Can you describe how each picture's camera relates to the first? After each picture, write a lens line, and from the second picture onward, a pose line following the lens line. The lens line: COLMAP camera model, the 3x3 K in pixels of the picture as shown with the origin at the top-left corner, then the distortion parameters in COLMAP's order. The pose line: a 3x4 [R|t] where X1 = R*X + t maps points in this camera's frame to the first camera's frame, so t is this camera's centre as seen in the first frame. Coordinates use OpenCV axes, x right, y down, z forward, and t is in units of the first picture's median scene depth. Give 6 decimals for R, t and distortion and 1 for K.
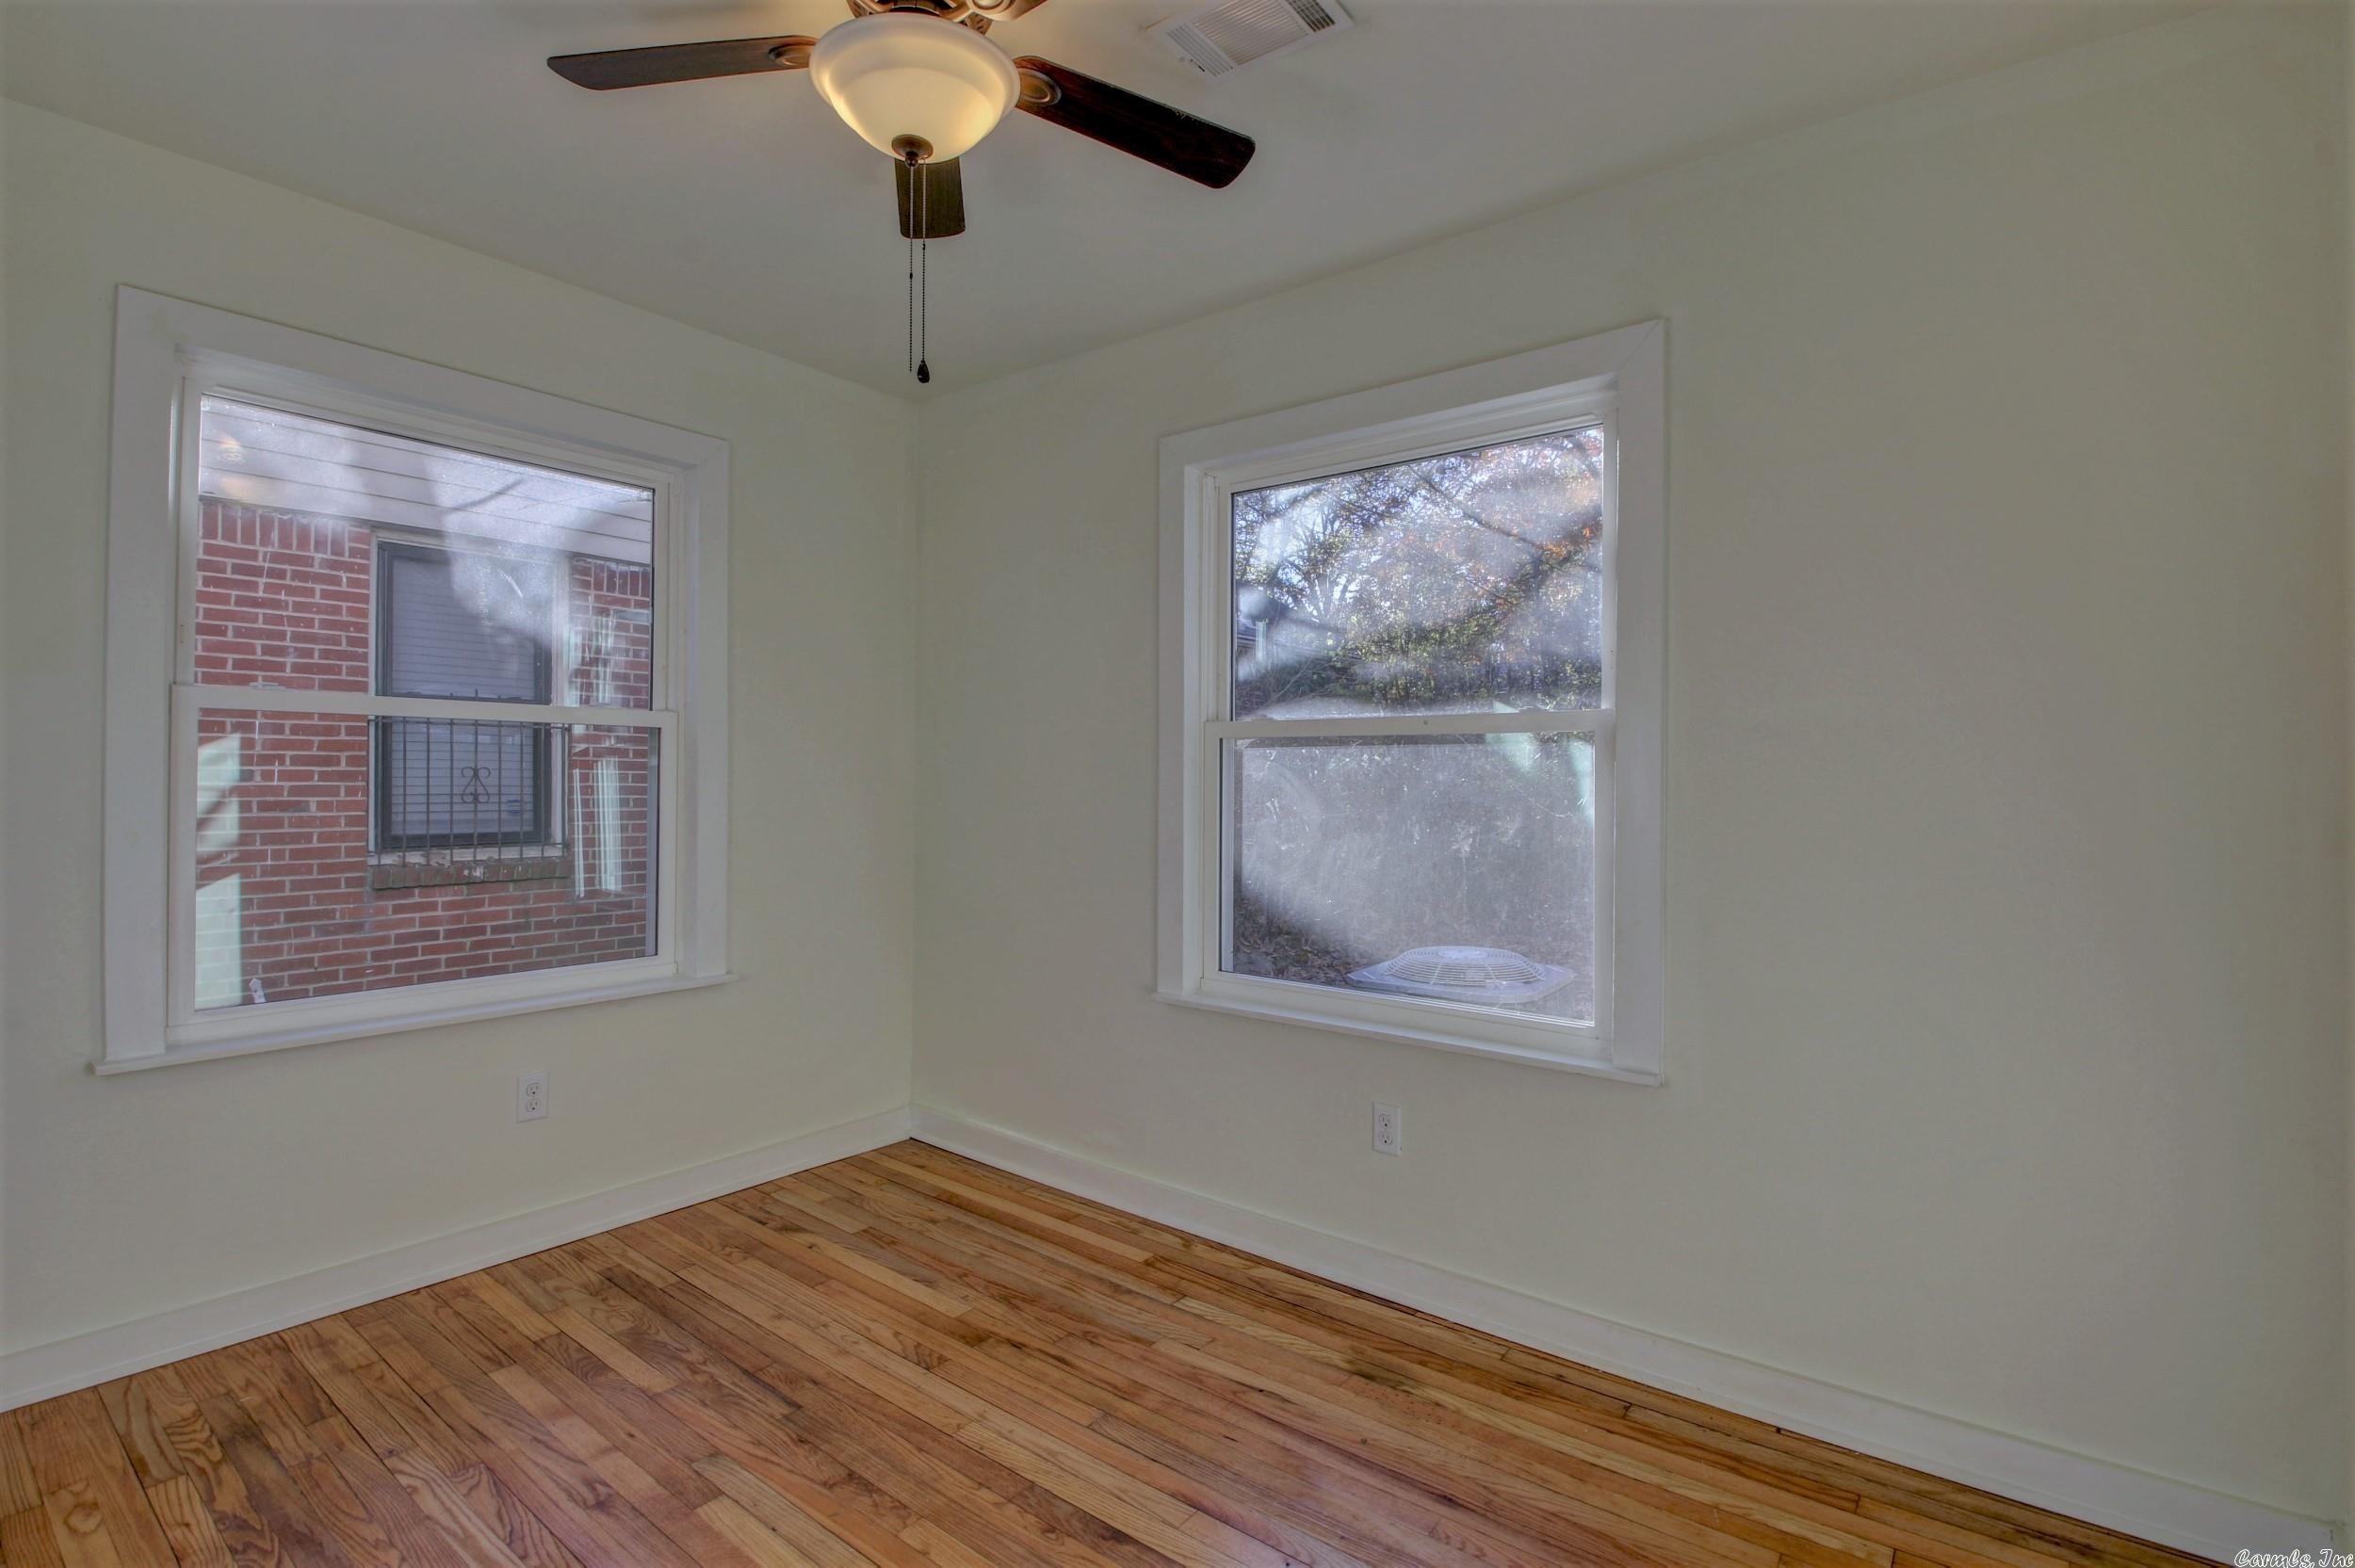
lens RADIAL K [[1105.9, 0, 1176.7], [0, 1105.9, 774.2], [0, 0, 1]] dist [-0.003734, -0.007238]
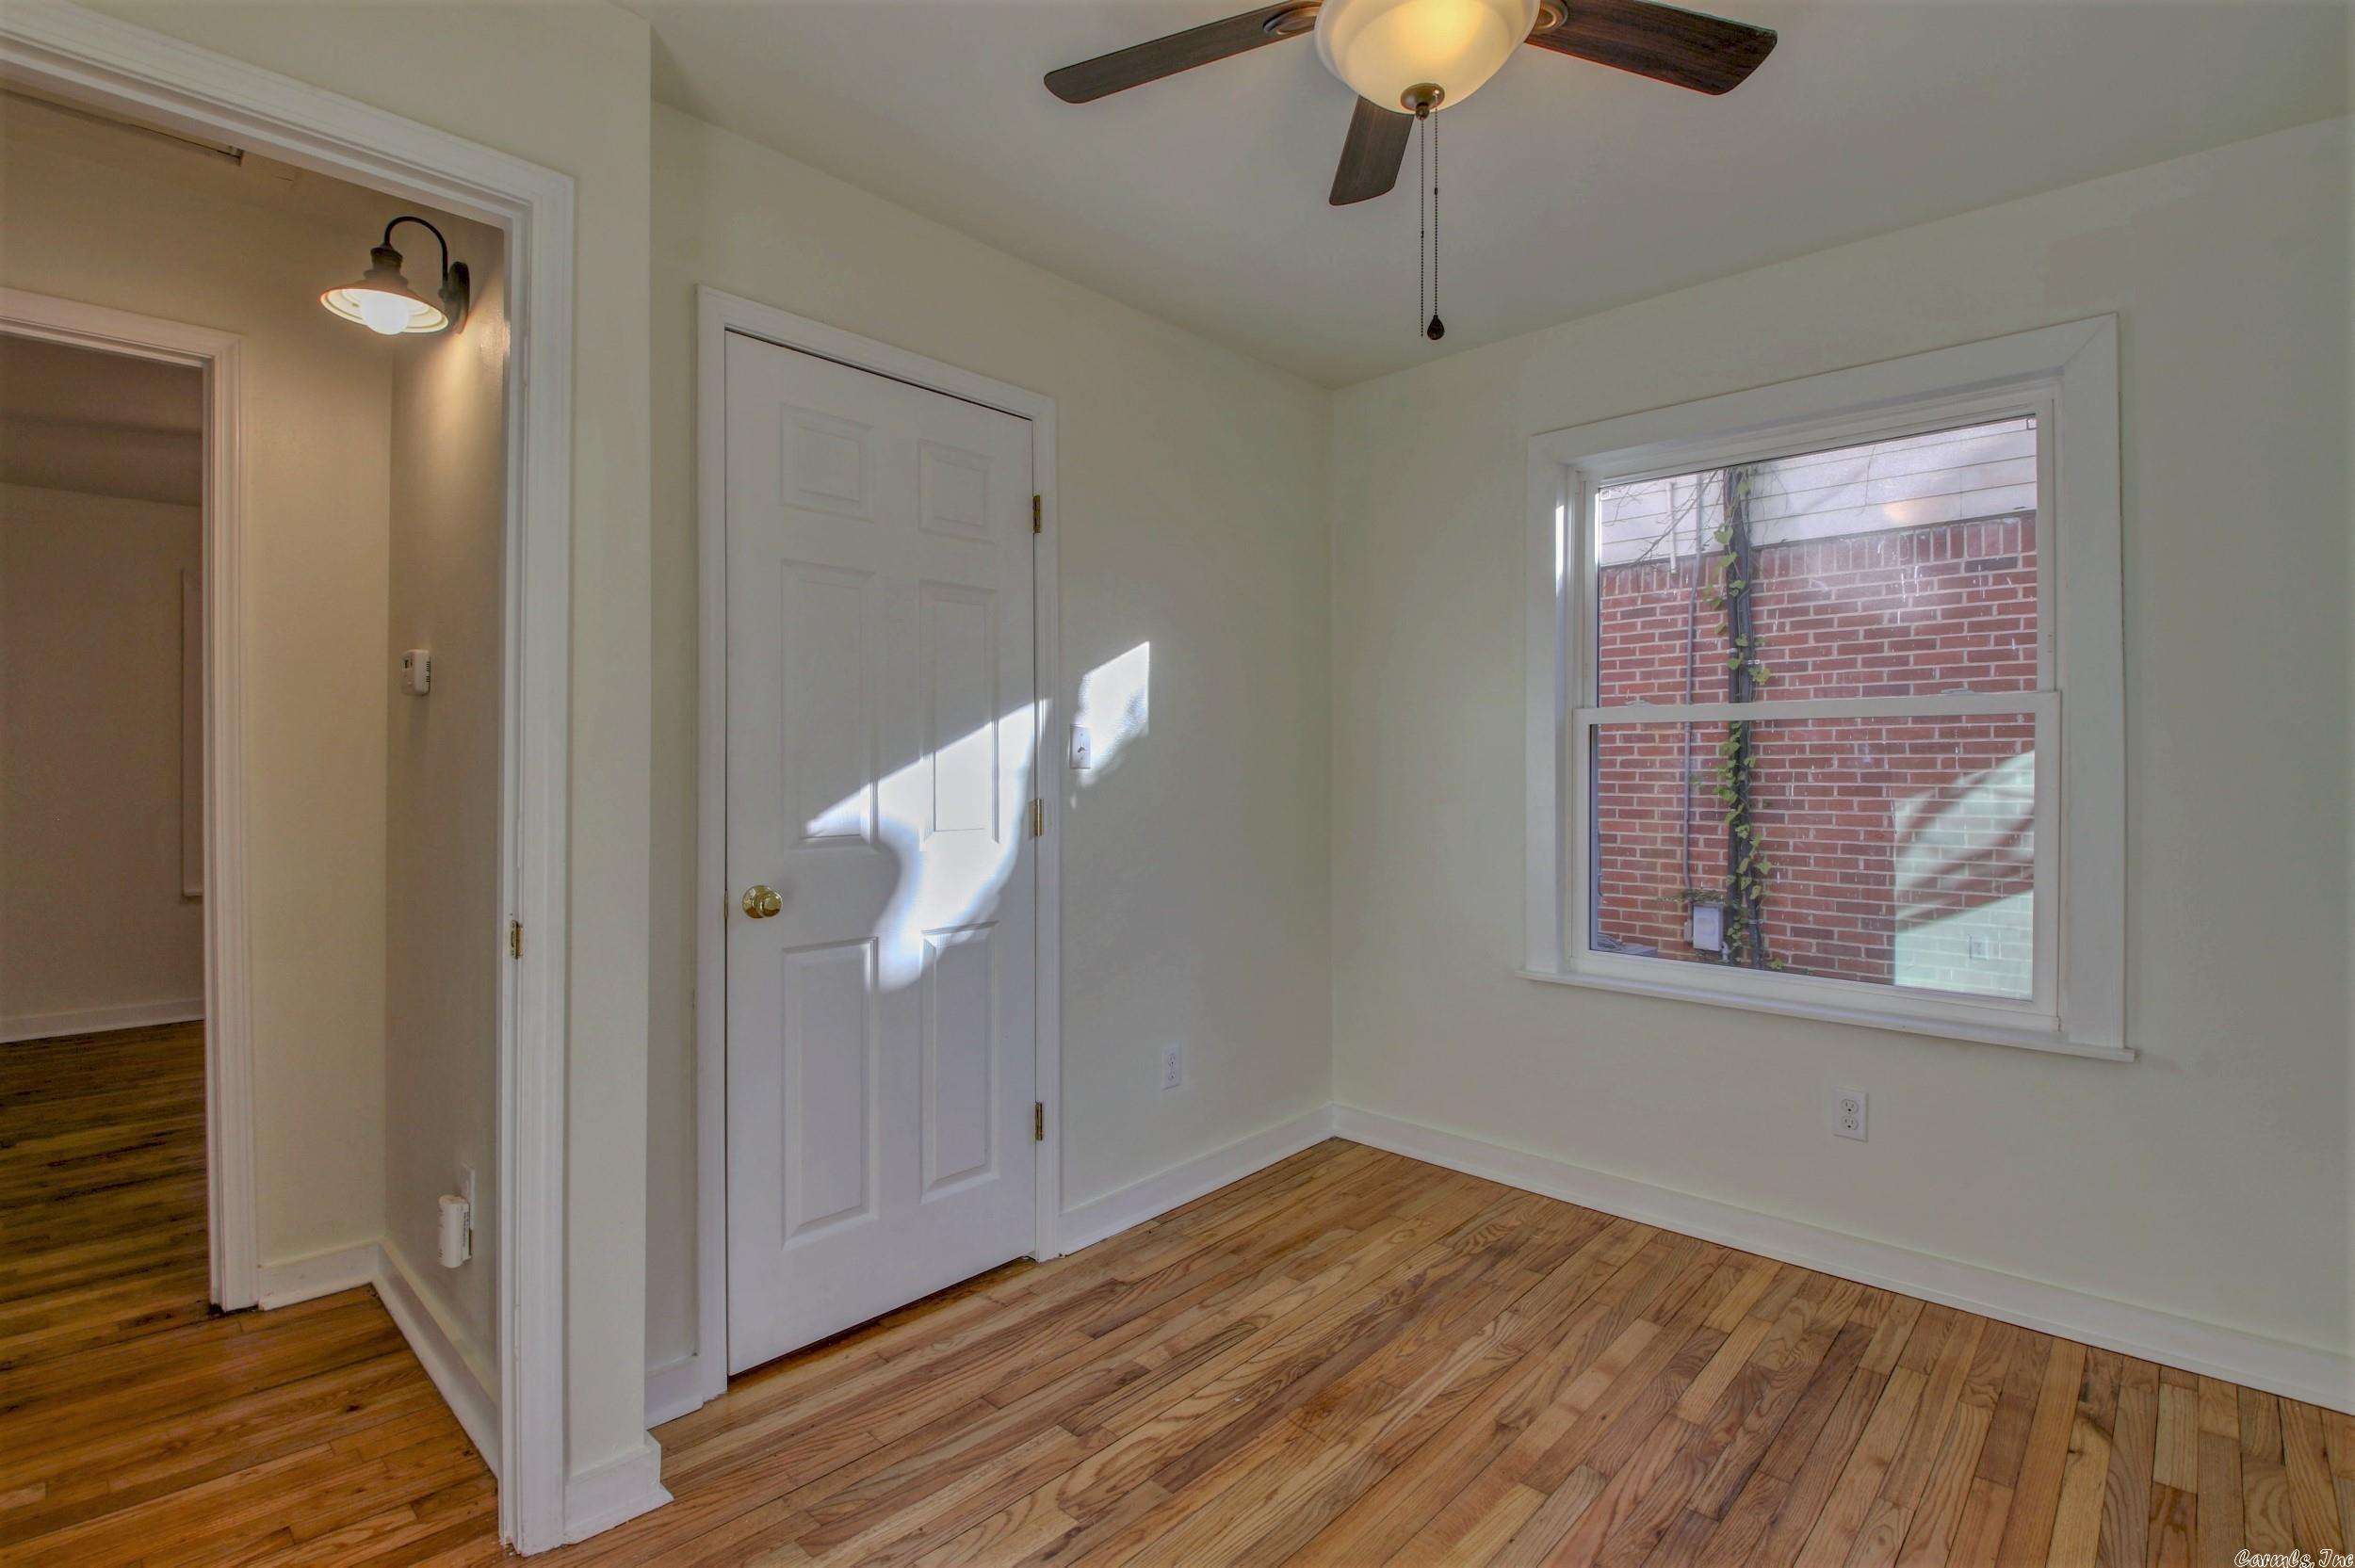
lens RADIAL K [[1105.9, 0, 1176.2], [0, 1105.9, 784.8], [0, 0, 1]] dist [-0.003734, -0.007238]
pose [[-0.082440, 0.005657, -0.996580, 0.464002], [-0.000985, 0.999983, 0.005758, 0.005390], [0.996596, 0.001457, -0.082433, 0.573788]]
